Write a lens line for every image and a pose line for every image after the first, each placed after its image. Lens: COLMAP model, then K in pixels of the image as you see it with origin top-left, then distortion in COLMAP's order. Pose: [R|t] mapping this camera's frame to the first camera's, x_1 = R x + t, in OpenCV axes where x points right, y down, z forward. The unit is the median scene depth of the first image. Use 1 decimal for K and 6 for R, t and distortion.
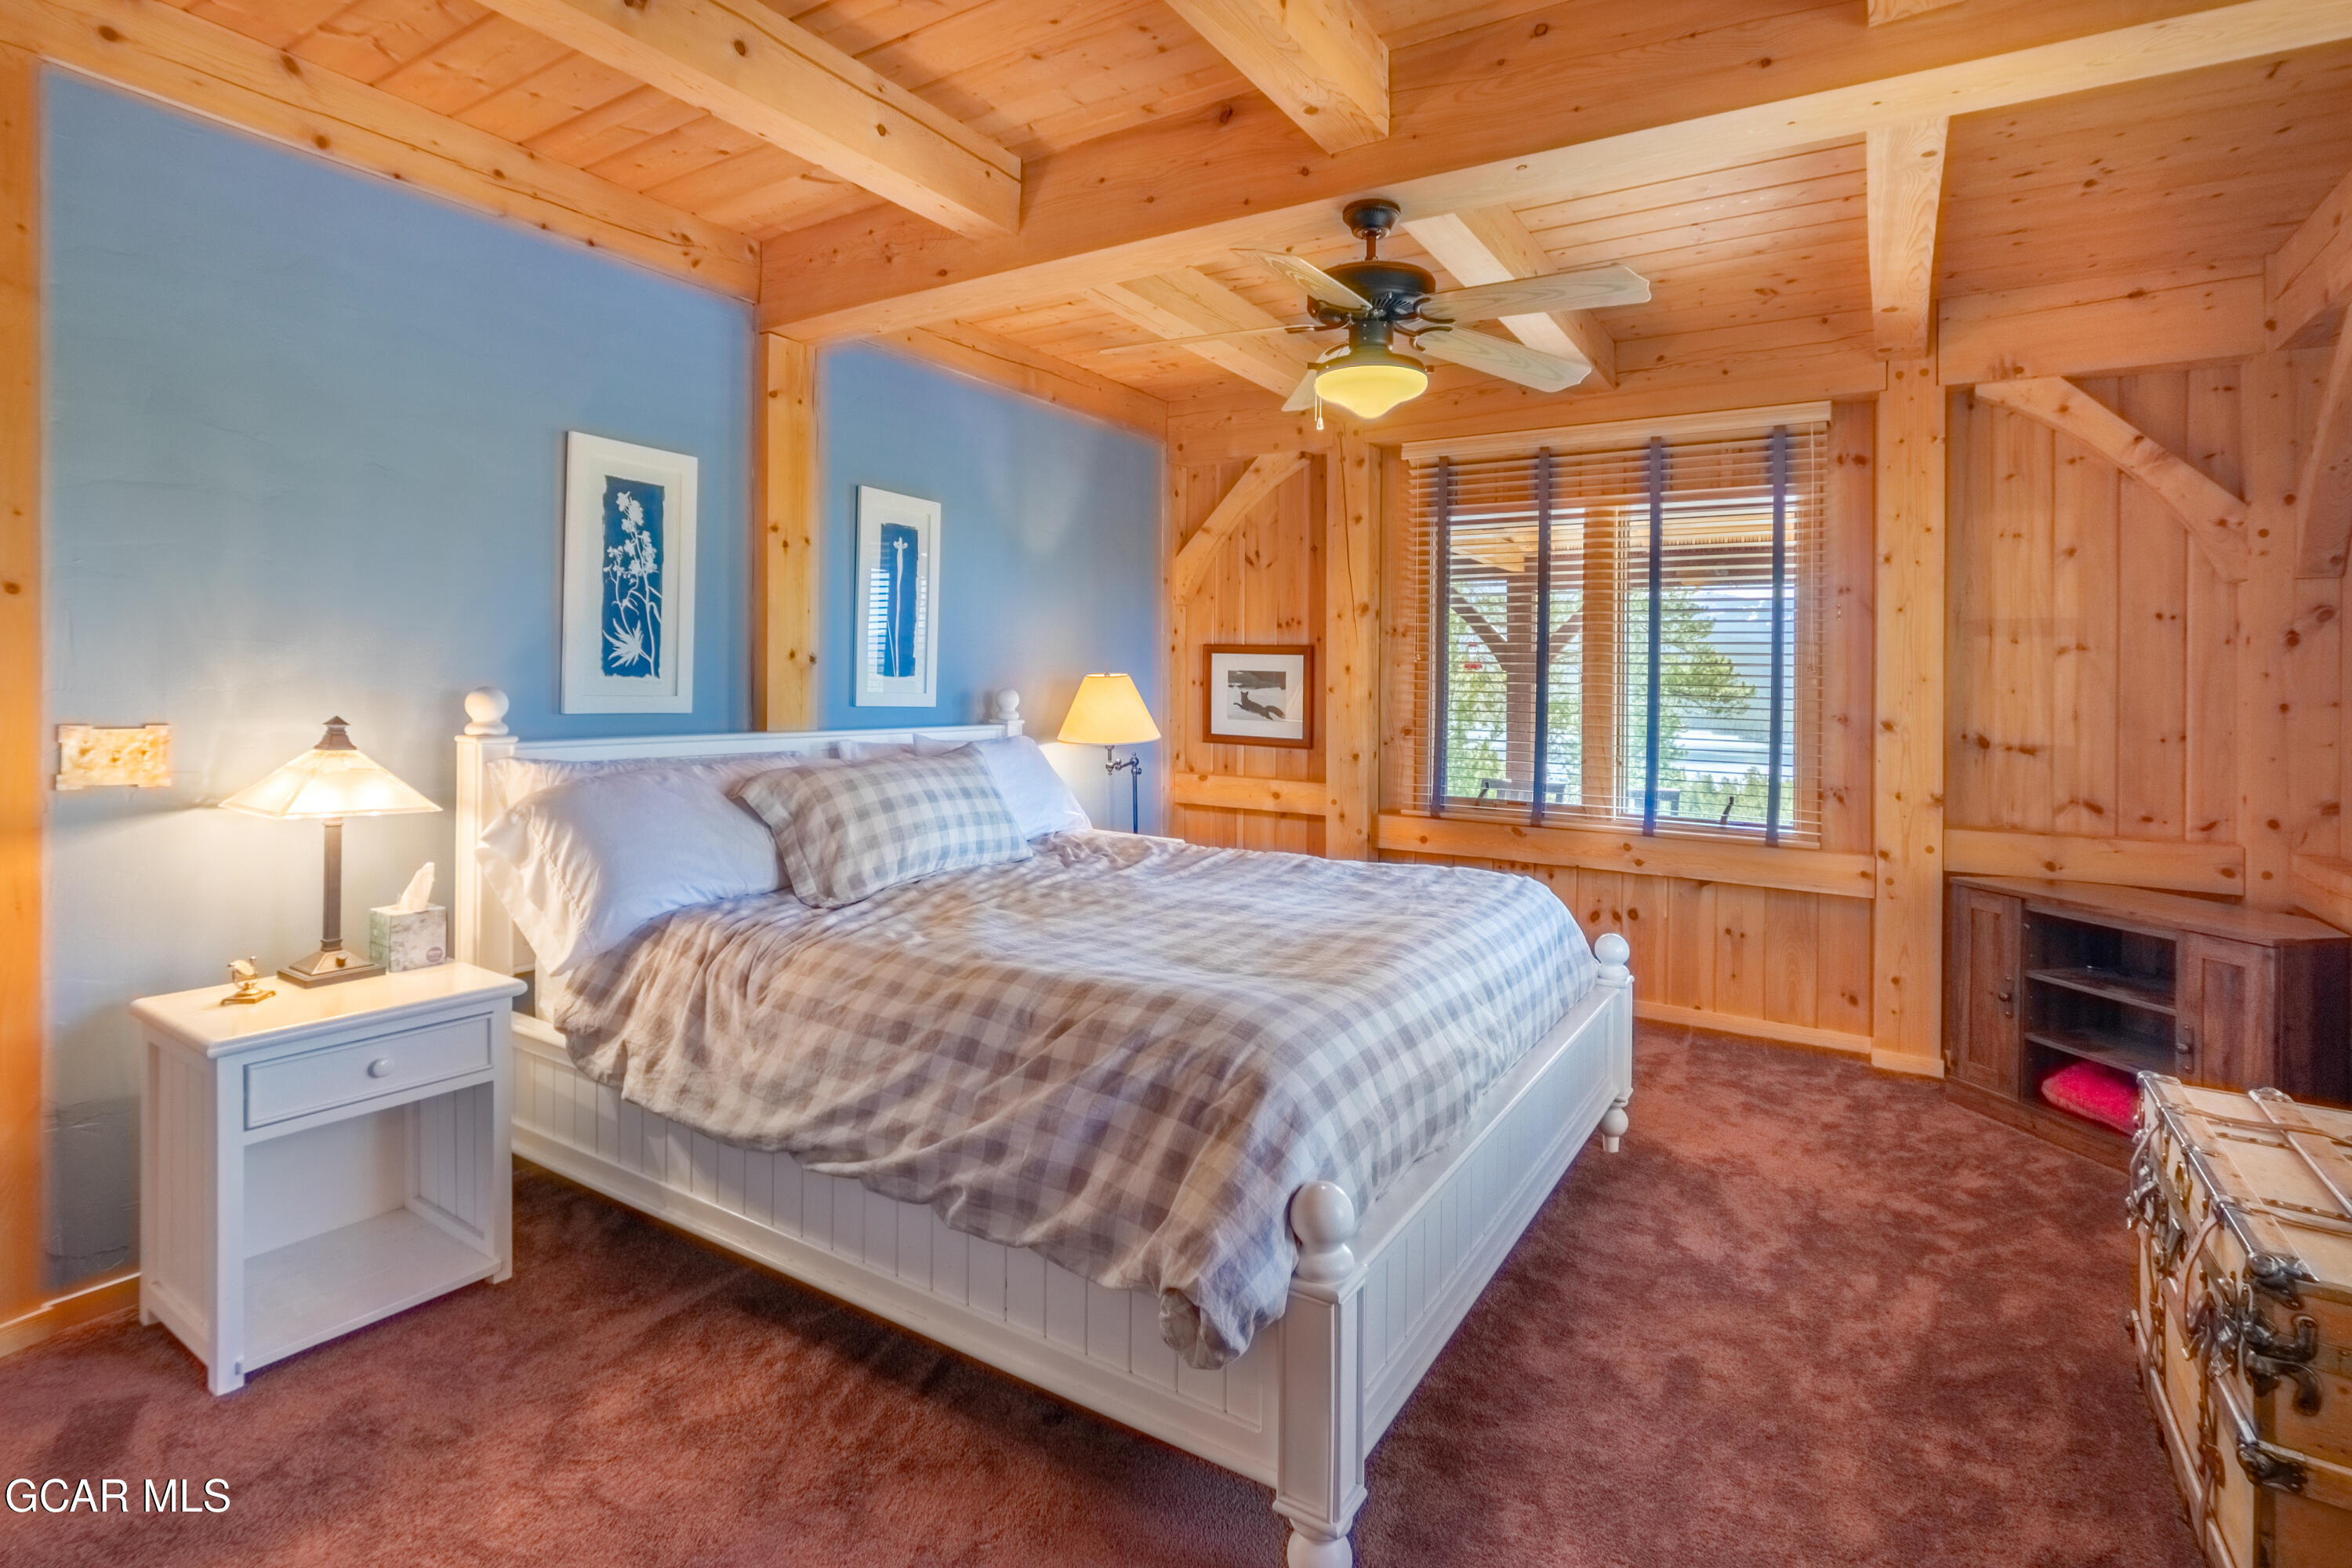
lens RADIAL K [[1130.2, 0, 1169.1], [0, 1130.2, 675.9], [0, 0, 1]] dist [-0.004121, 0.004193]
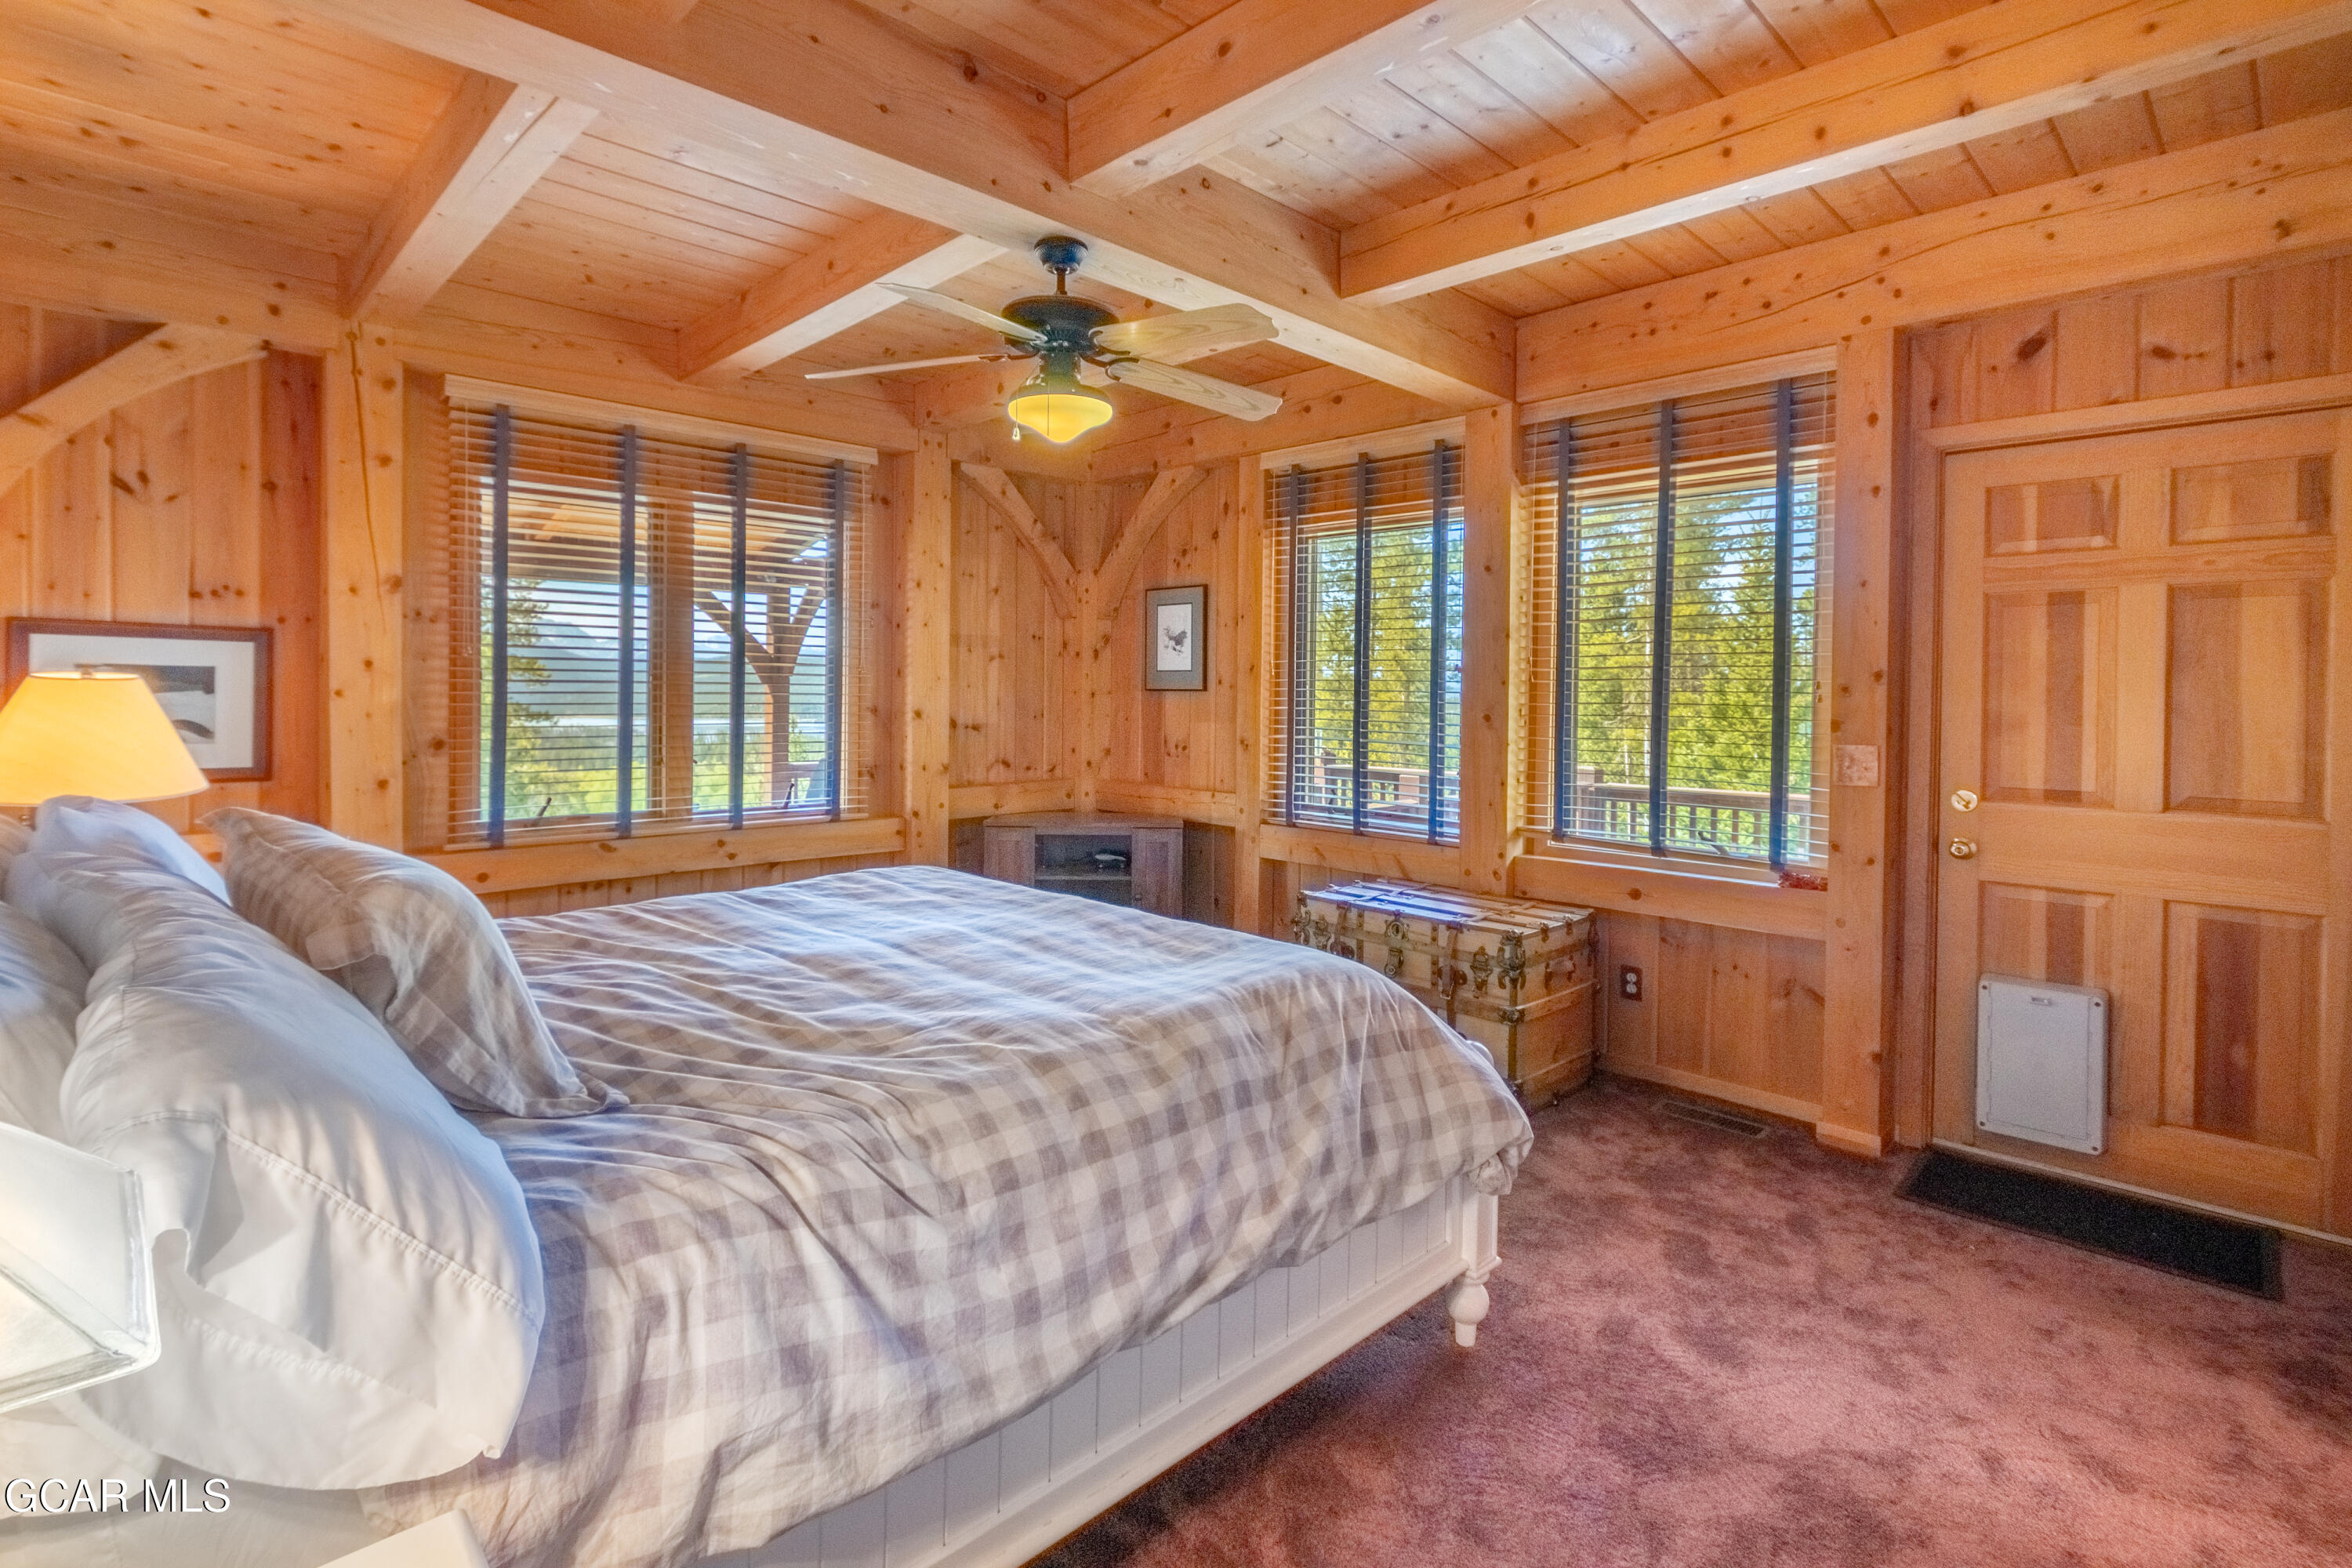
lens RADIAL K [[1130.2, 0, 1169.4], [0, 1130.2, 689.7], [0, 0, 1]] dist [-0.004121, 0.004193]
pose [[0.236236, -0.016464, 0.971556, -0.482916], [-0.009061, 0.999776, 0.019145, -0.009472], [-0.971653, -0.013326, 0.236034, 0.371443]]
